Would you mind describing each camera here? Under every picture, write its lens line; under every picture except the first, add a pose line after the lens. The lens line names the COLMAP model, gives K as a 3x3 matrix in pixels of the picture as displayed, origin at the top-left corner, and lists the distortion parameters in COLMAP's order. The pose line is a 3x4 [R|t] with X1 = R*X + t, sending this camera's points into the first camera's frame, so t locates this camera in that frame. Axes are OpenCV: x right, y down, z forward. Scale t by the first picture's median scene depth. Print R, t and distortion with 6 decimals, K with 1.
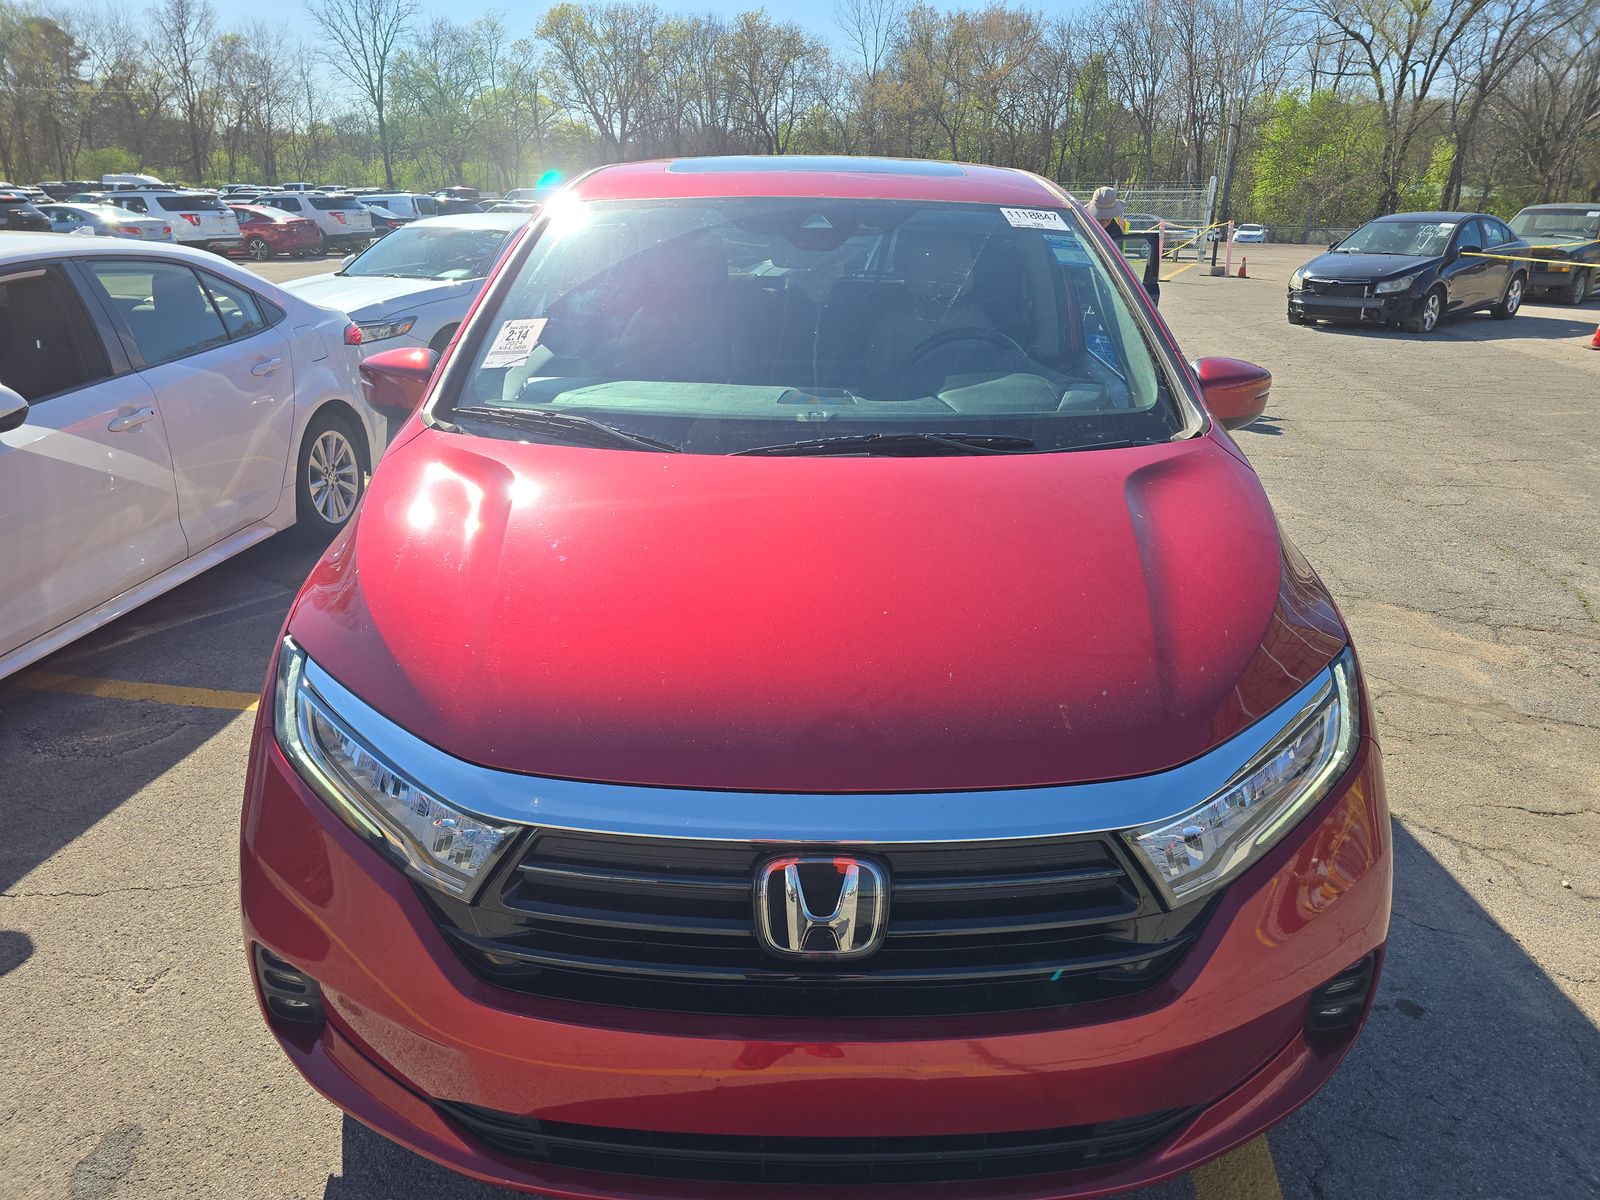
lens RADIAL K [[1066.0, 0, 807.7], [0, 1066.0, 594.2], [0, 0, 1]] dist [0.056852, -0.051842]
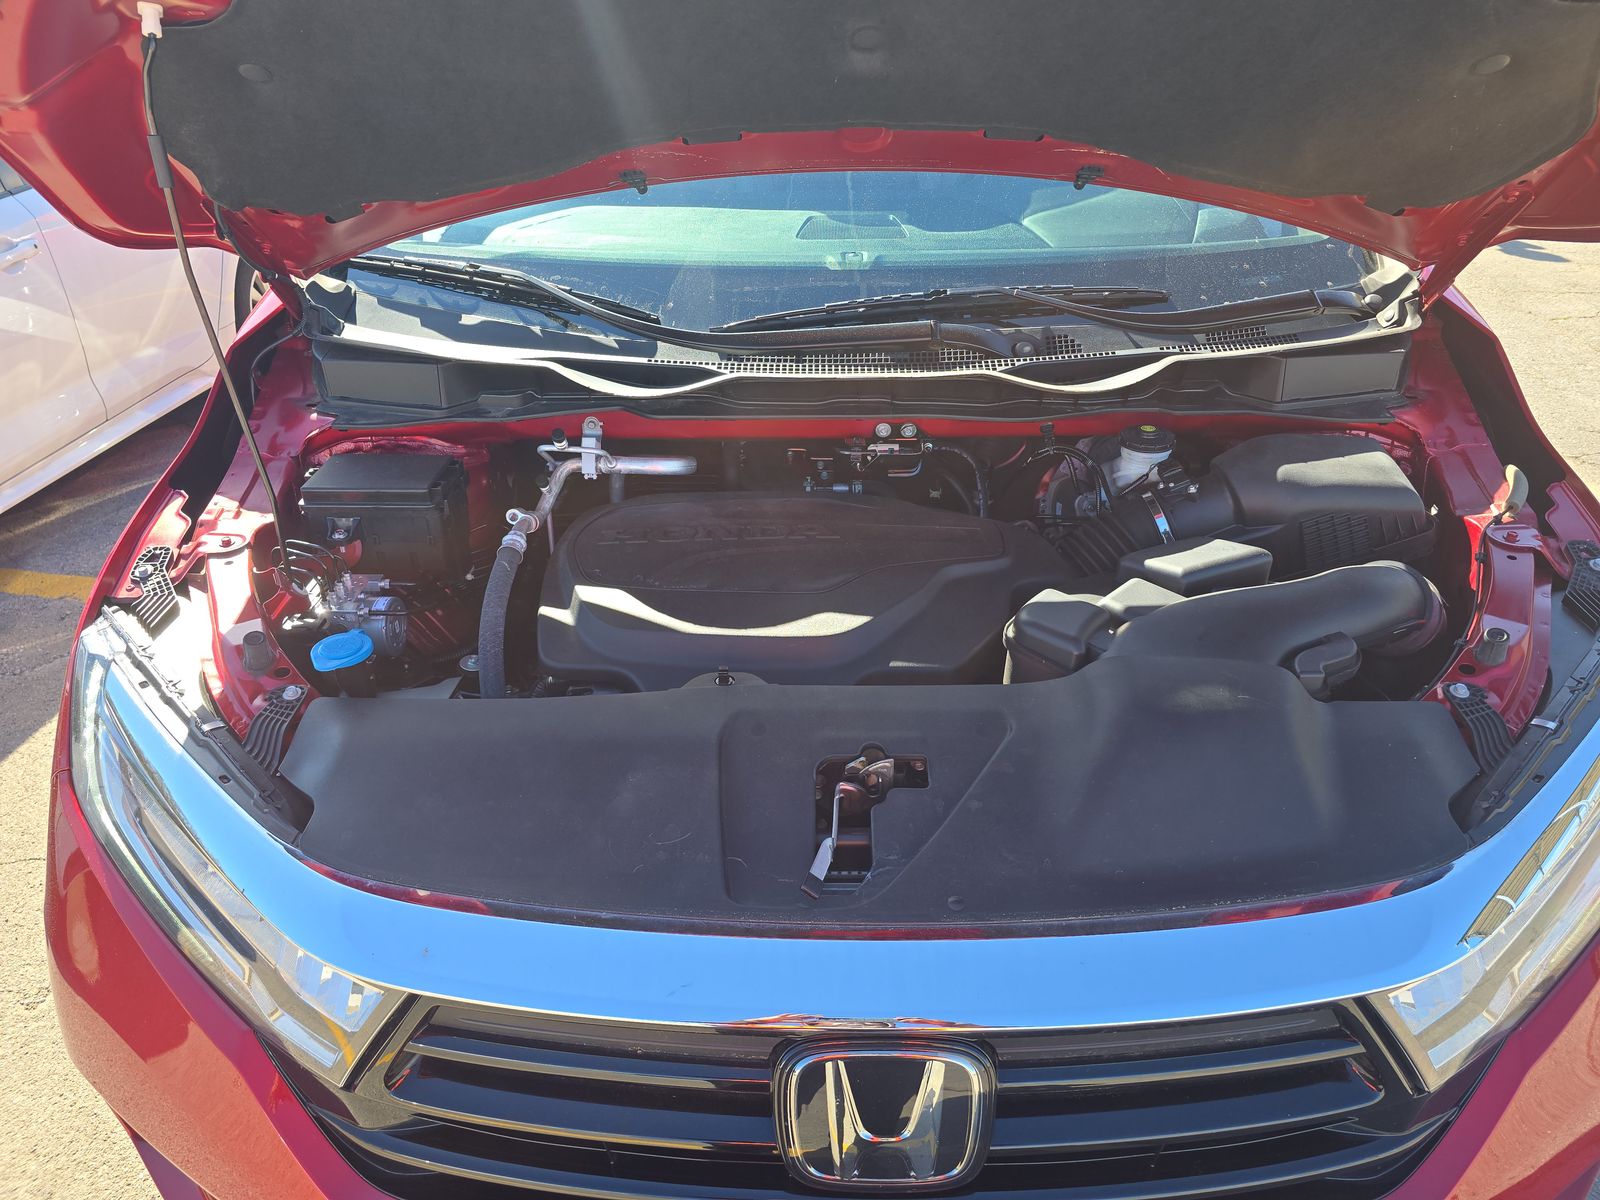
lens RADIAL K [[1066.0, 0, 807.7], [0, 1066.0, 594.2], [0, 0, 1]] dist [0.056852, -0.051842]
pose [[0.999692, -0.012109, -0.021677, -0.009148], [0.015774, 0.983932, 0.177847, -0.076086], [0.019175, -0.178134, 0.983819, 0.267027]]
